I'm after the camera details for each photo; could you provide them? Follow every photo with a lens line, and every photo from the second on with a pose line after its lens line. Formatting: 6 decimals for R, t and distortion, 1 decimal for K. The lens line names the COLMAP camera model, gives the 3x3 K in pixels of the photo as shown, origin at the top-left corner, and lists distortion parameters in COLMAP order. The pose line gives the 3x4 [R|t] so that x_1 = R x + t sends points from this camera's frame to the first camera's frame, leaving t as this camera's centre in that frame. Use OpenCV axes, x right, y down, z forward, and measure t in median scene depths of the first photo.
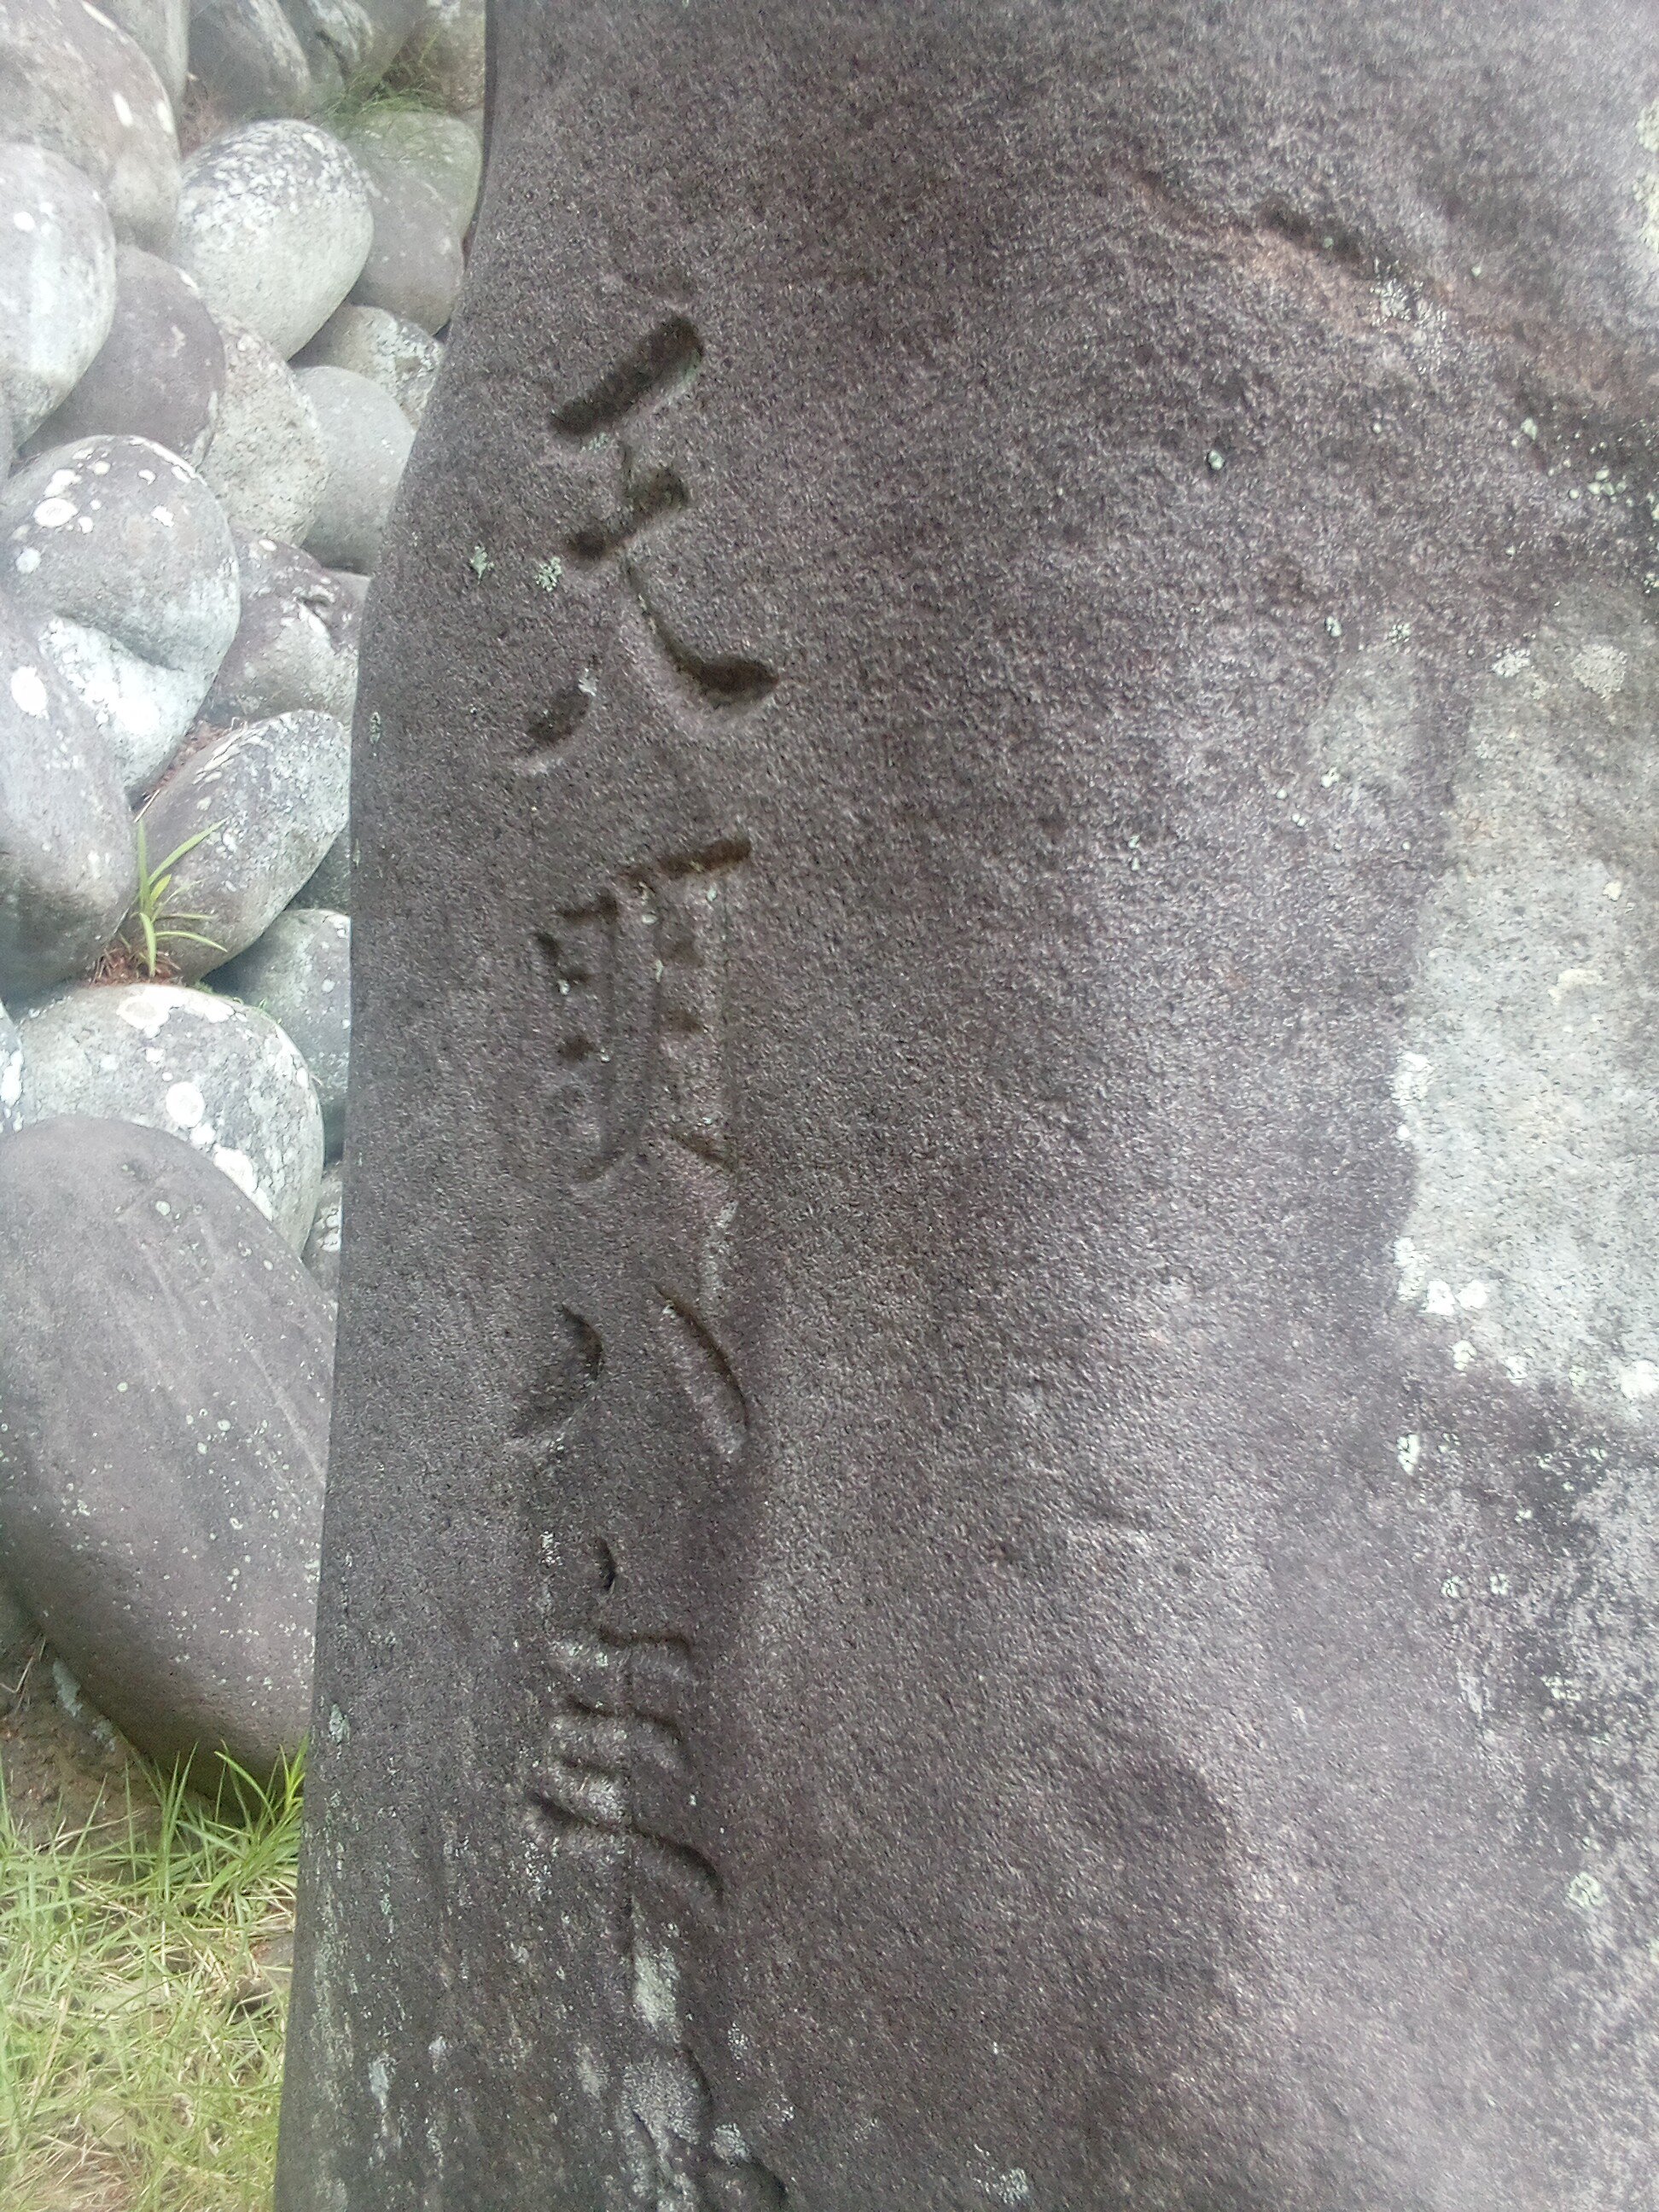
lens RADIAL K [[1845.8, 0, 829.9], [0, 1845.8, 1102.4], [0, 0, 1]] dist [0.046971, -0.065620]
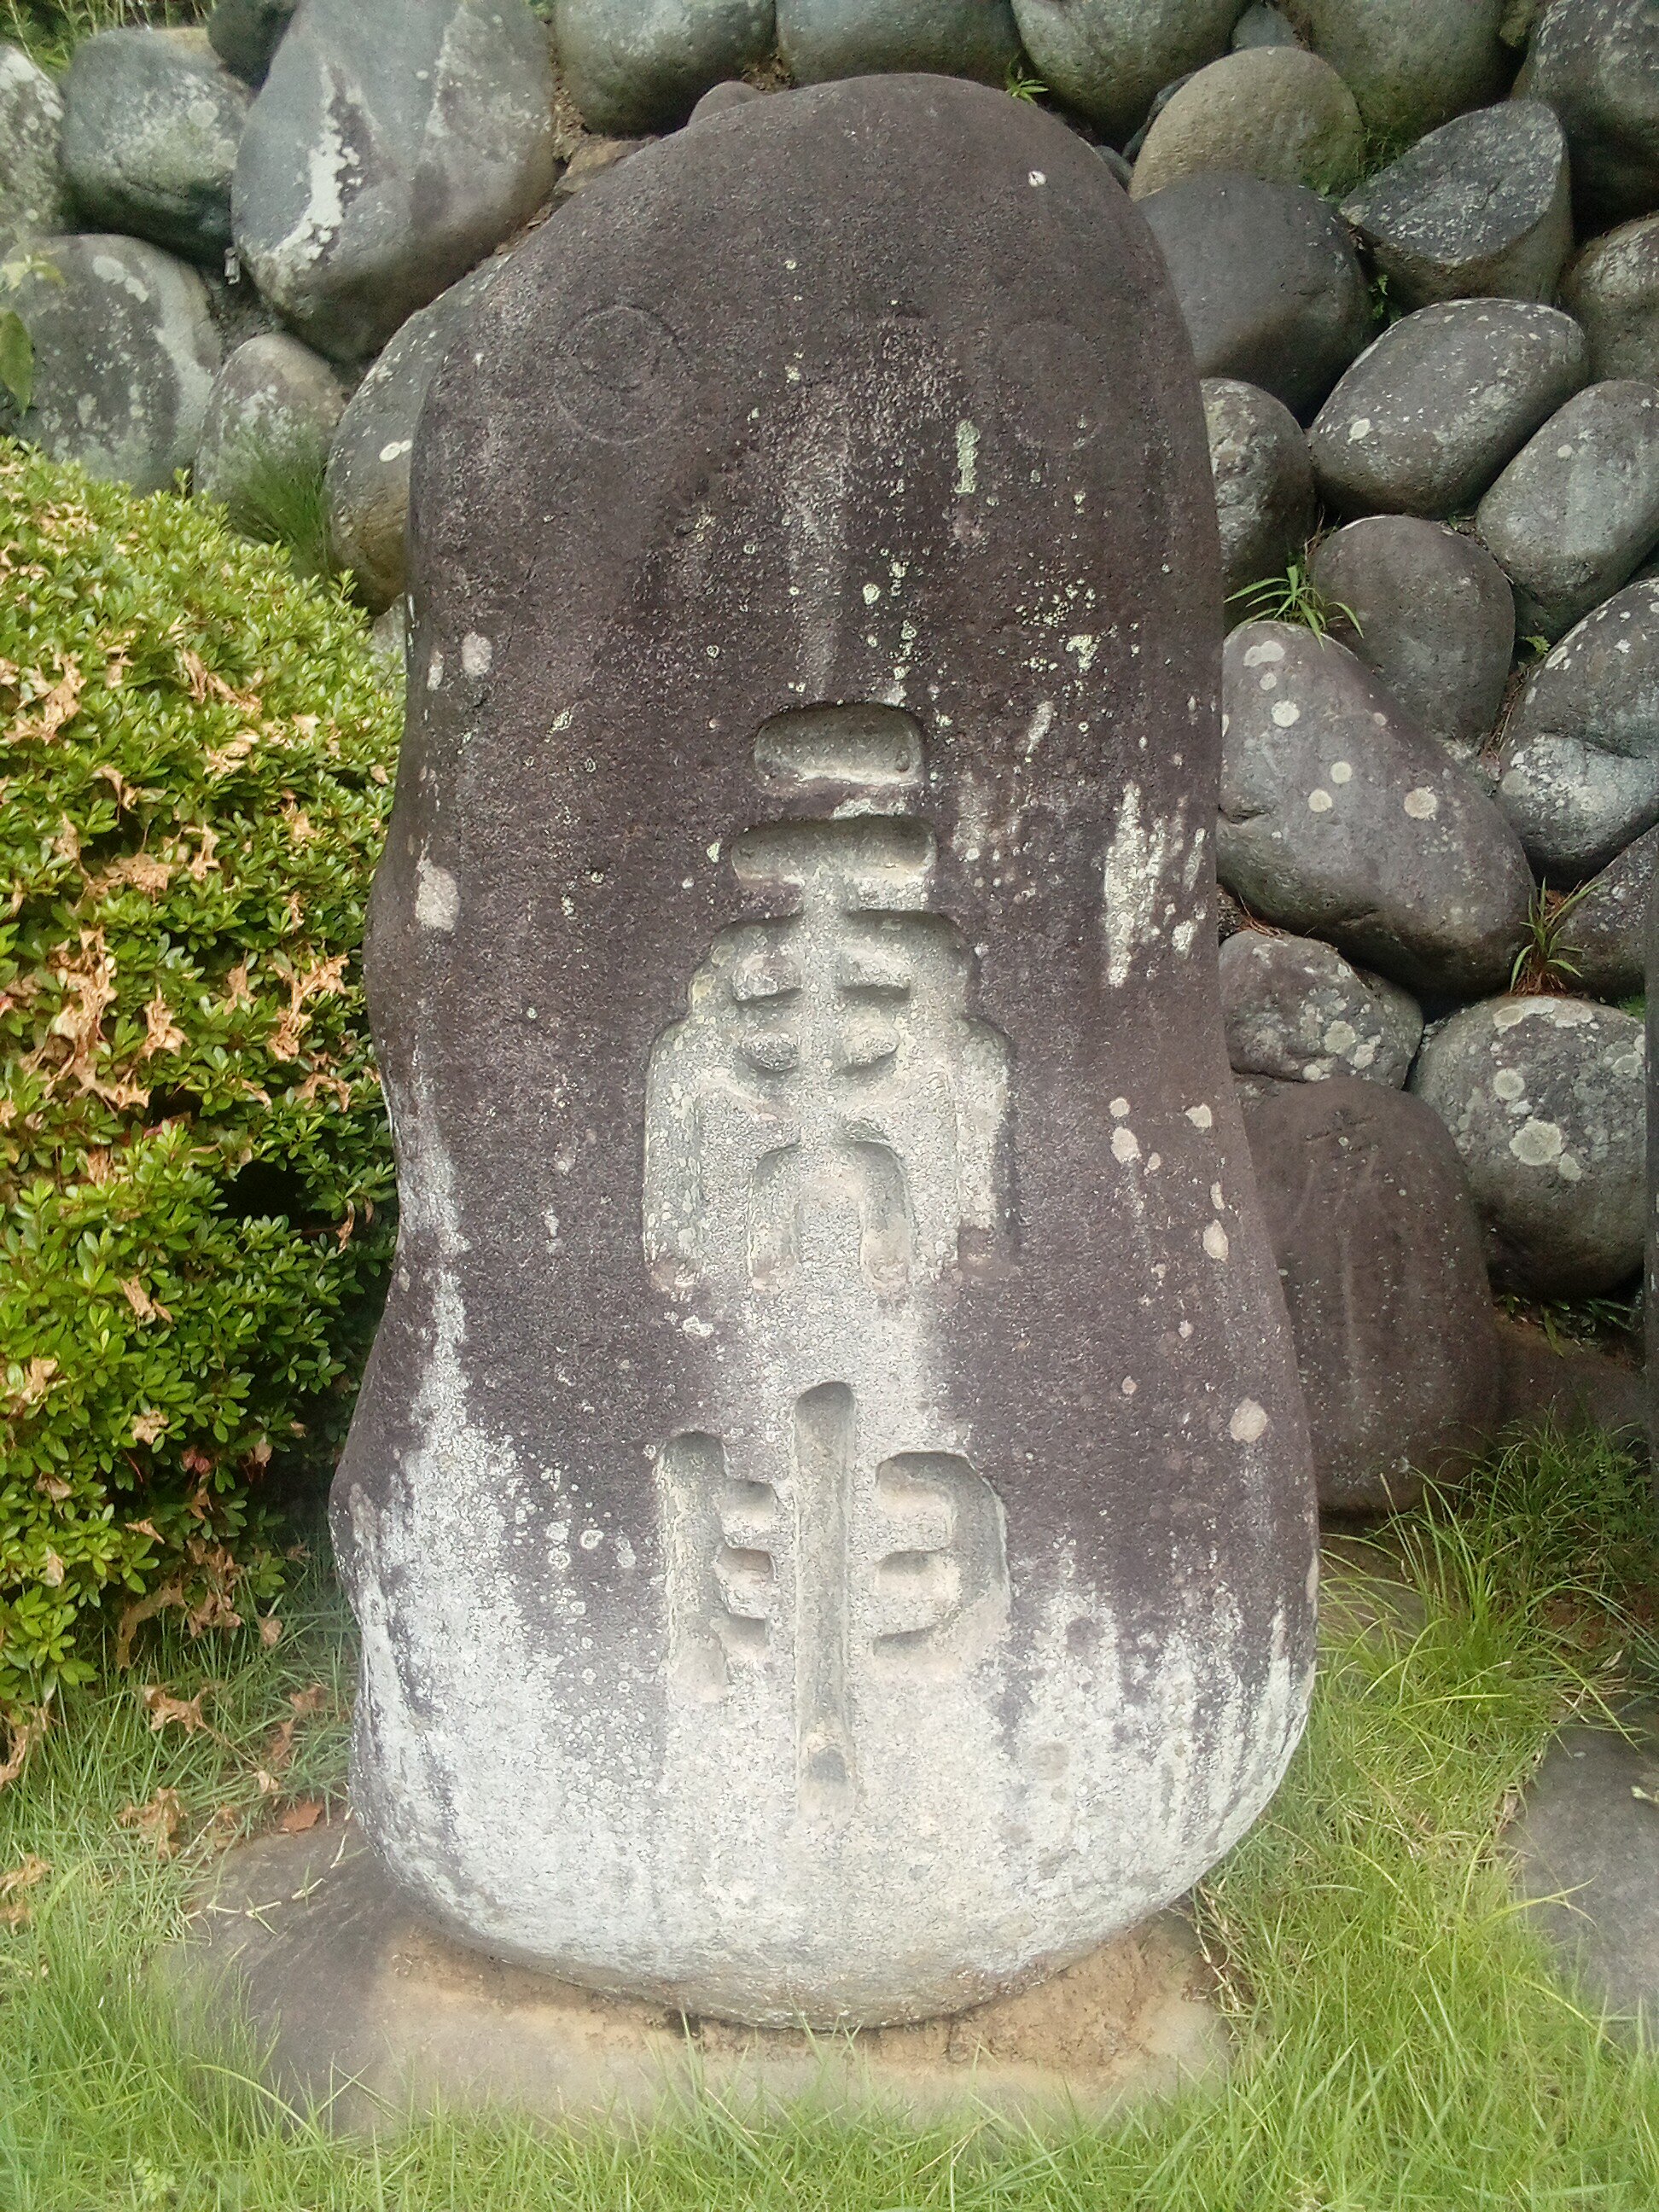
lens RADIAL K [[1845.8, 0, 826.1], [0, 1845.8, 1108.4], [0, 0, 1]] dist [0.046971, -0.065620]
pose [[0.175303, 0.131186, -0.975735, 0.906264], [-0.089189, 0.989123, 0.116963, -0.095670], [0.980466, 0.066521, 0.185097, 0.222844]]
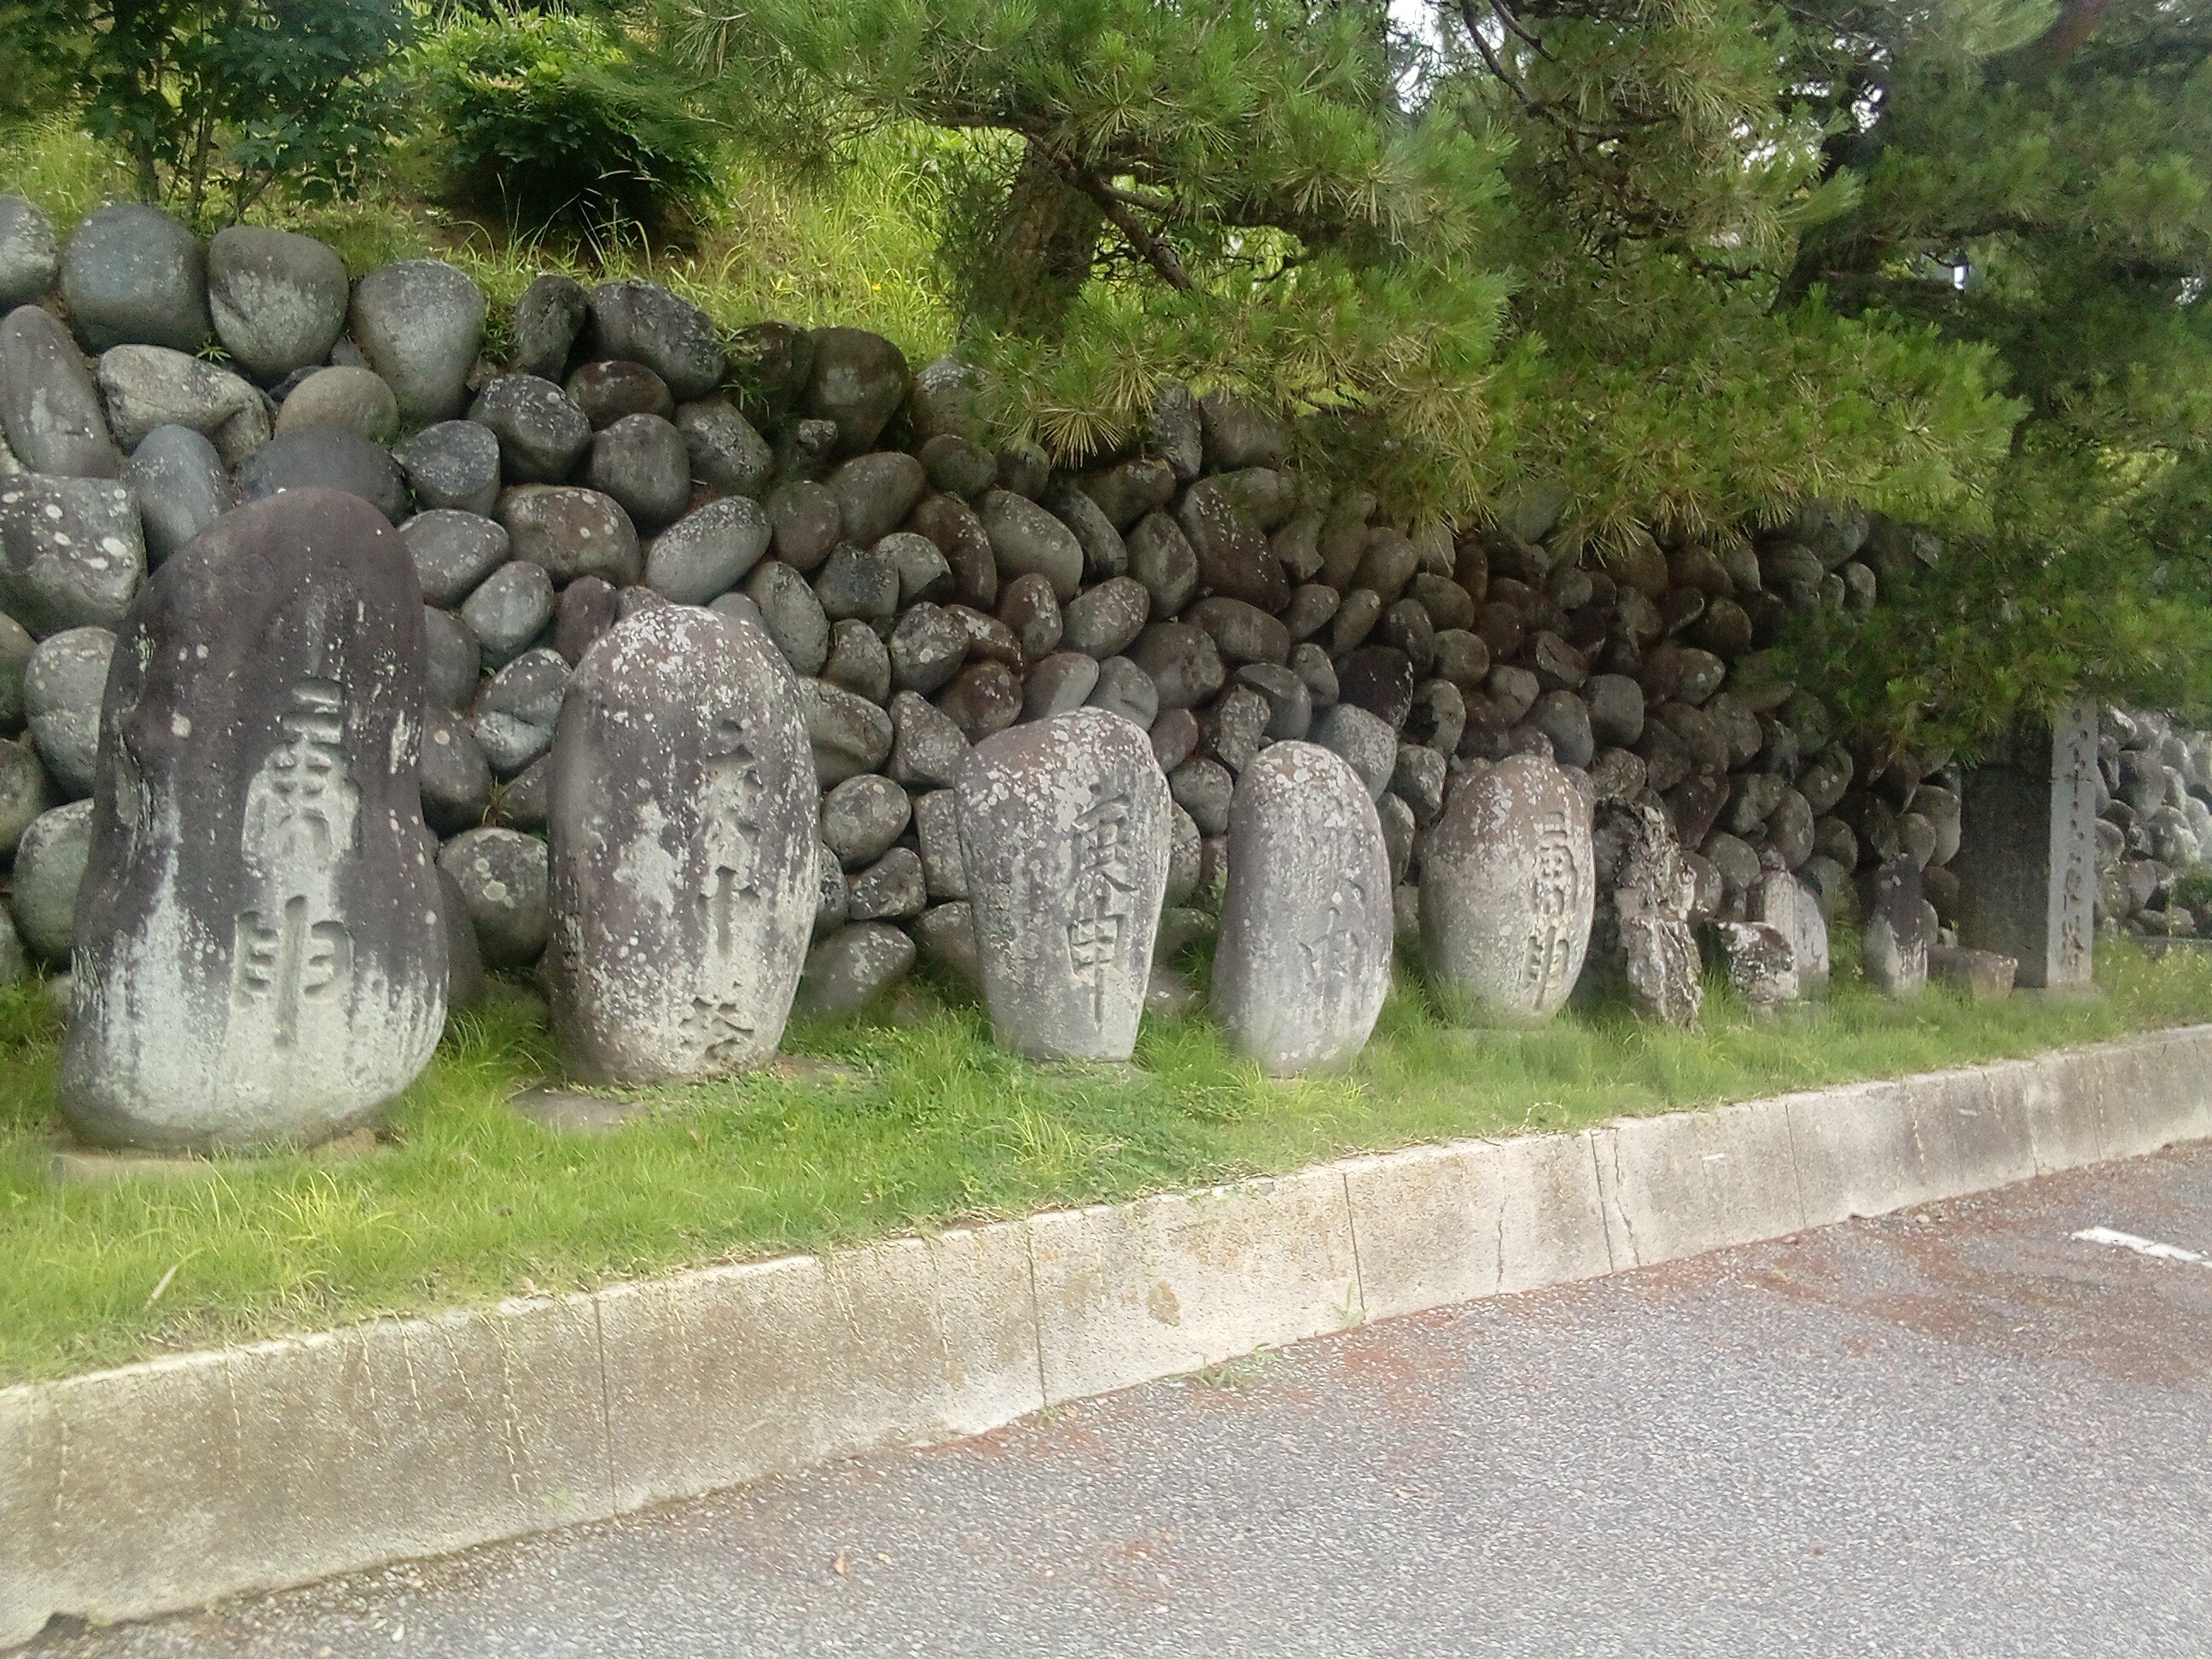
lens RADIAL K [[1845.8, 0, 1109.2], [0, 1845.8, 815.3], [0, 0, 1]] dist [0.046971, -0.065620]
pose [[0.787217, 0.011687, -0.616566, 2.322893], [-0.096005, 0.989953, -0.103812, 0.135866], [0.609158, 0.140916, 0.780429, -0.777381]]
